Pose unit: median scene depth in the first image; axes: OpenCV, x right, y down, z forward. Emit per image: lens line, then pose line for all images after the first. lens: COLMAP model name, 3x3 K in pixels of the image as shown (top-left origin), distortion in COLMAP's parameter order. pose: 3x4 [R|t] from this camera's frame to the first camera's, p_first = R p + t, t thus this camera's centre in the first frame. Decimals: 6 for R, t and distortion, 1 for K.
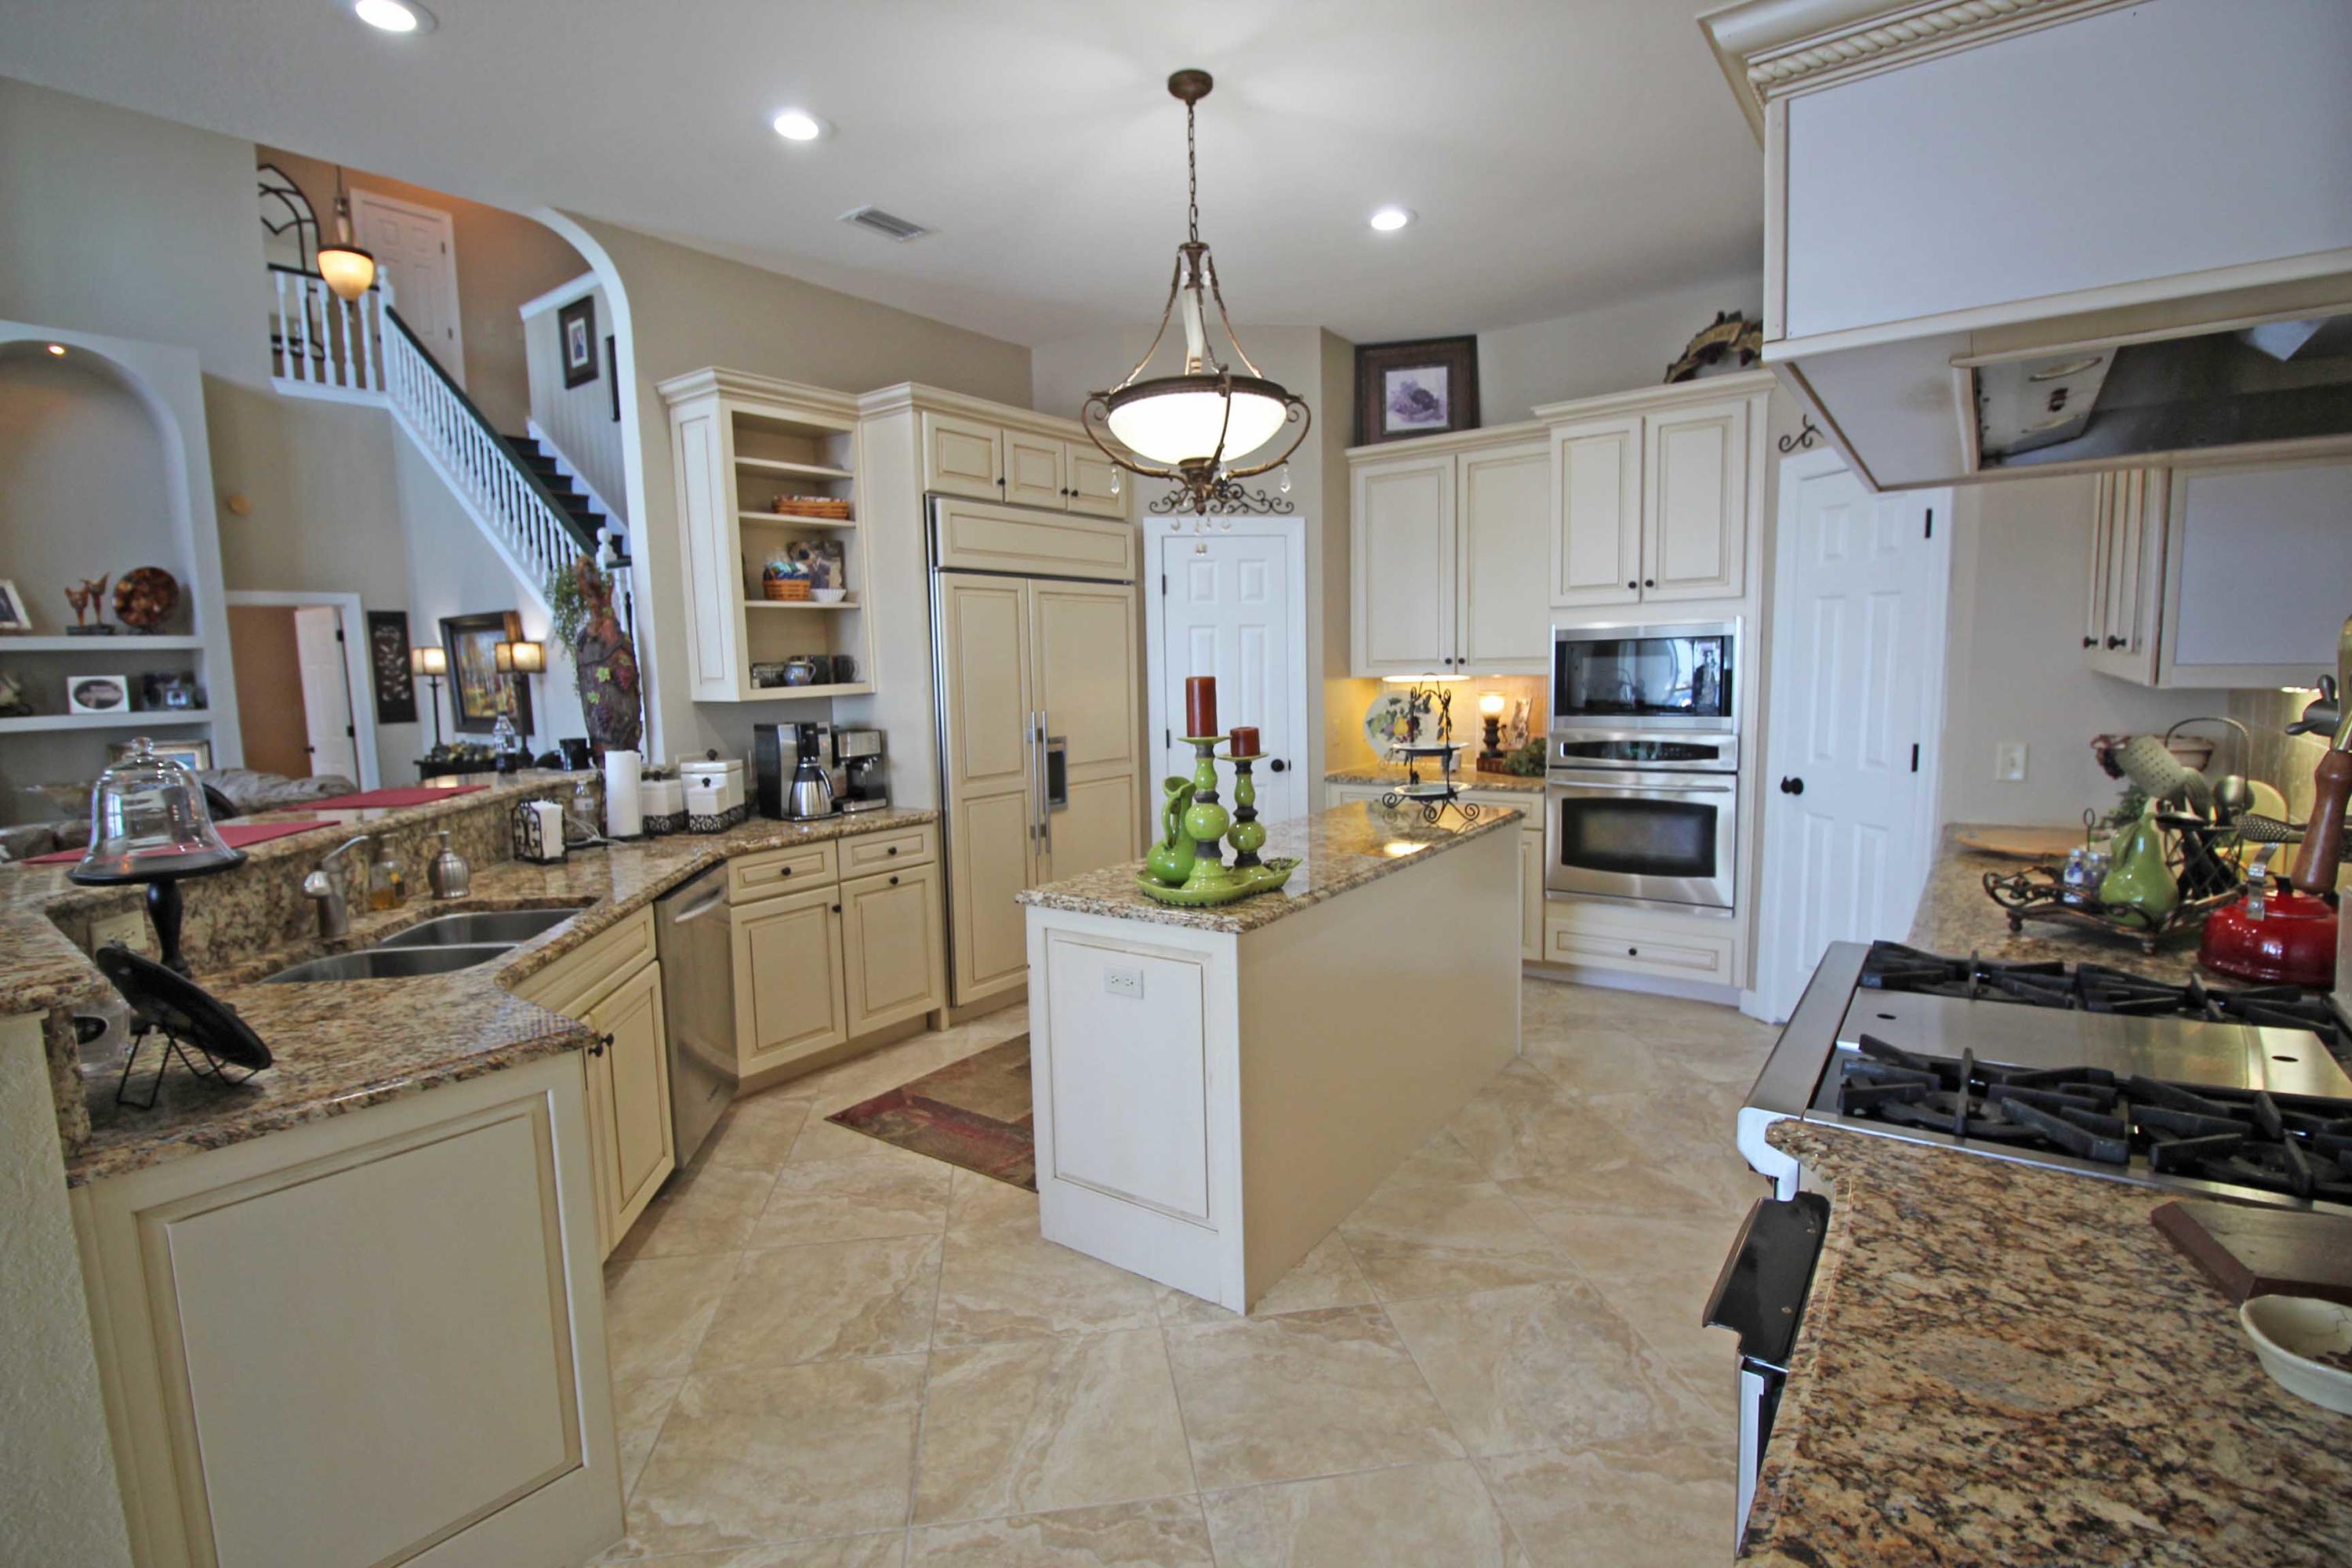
lens RADIAL K [[1102.7, 0, 1166.0], [0, 1102.7, 778.7], [0, 0, 1]] dist [0.001146, -0.013194]
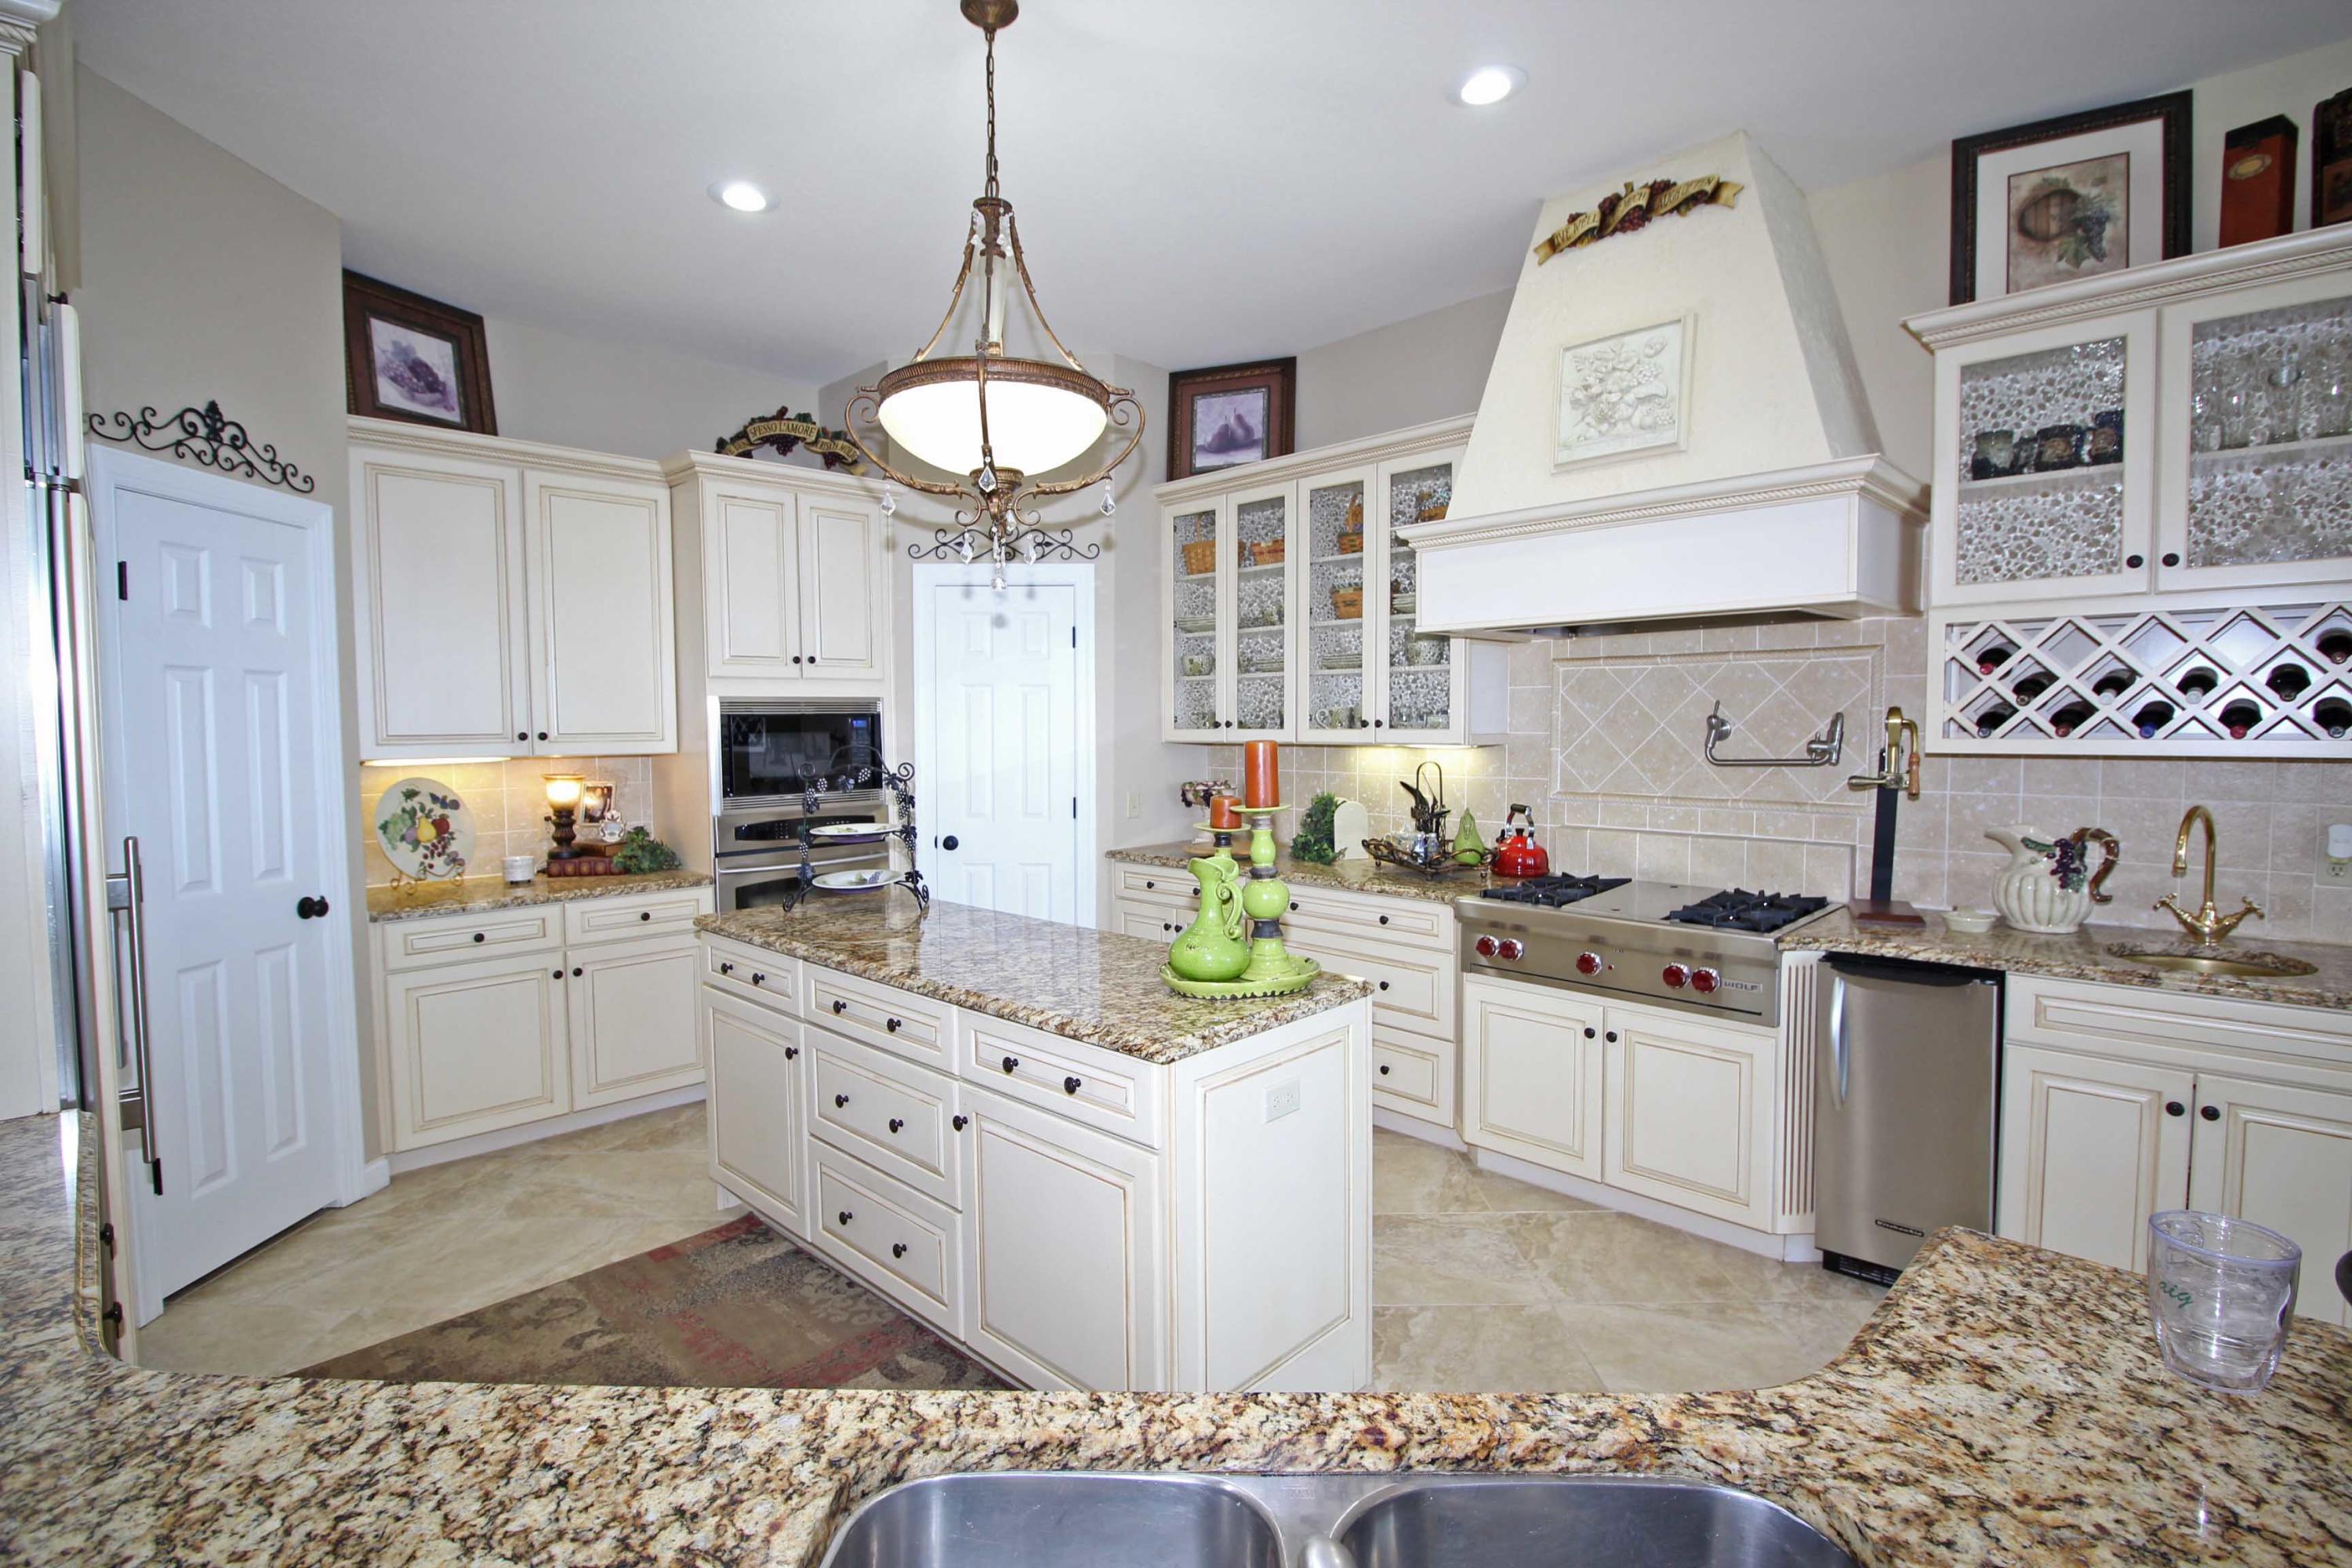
lens RADIAL K [[1102.7, 0, 1166.0], [0, 1102.7, 778.7], [0, 0, 1]] dist [0.001146, -0.013194]
pose [[0.135532, -0.027847, 0.990382, -0.574861], [0.108622, 0.993997, 0.013084, -0.052821], [-0.984801, 0.105804, 0.137743, 0.618271]]
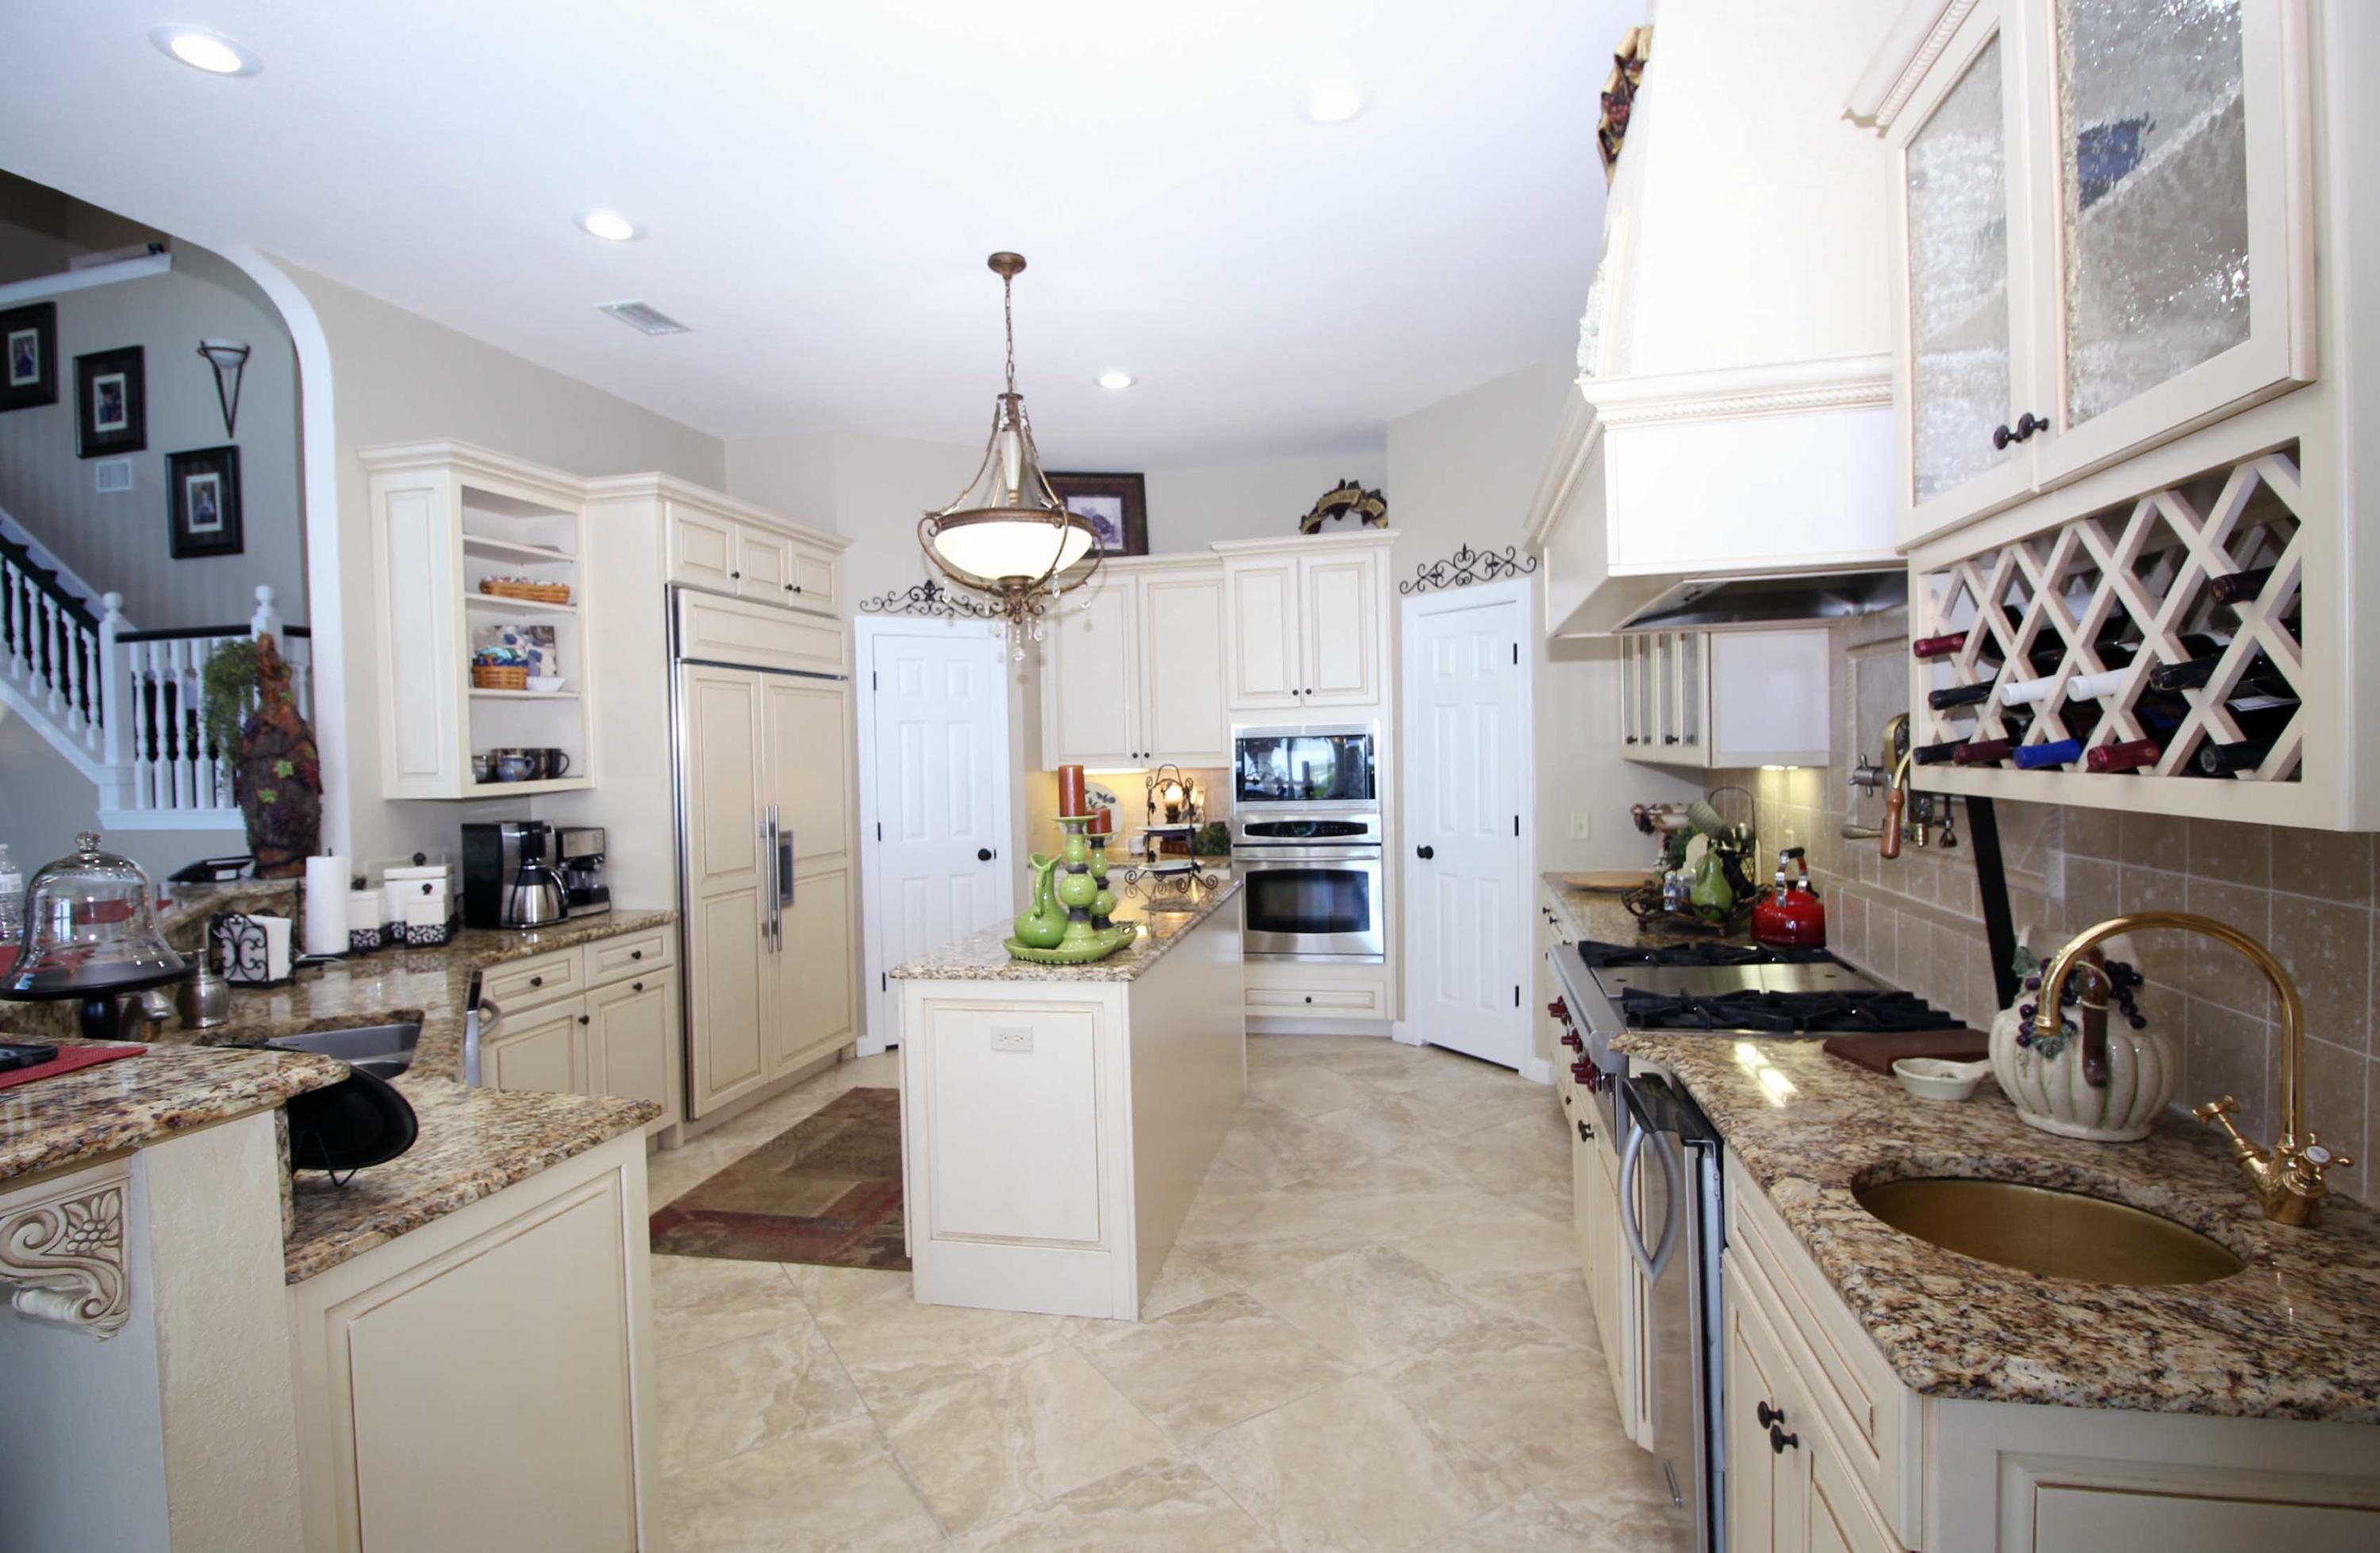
lens RADIAL K [[1142.8, 0, 1185.8], [0, 1142.8, 770.1], [0, 0, 1]] dist [0.001751, -0.010522]
pose [[0.911710, -0.005086, 0.410802, -0.229864], [0.044654, 0.995226, -0.086782, 0.014794], [-0.408400, 0.097464, 0.907585, -0.094354]]
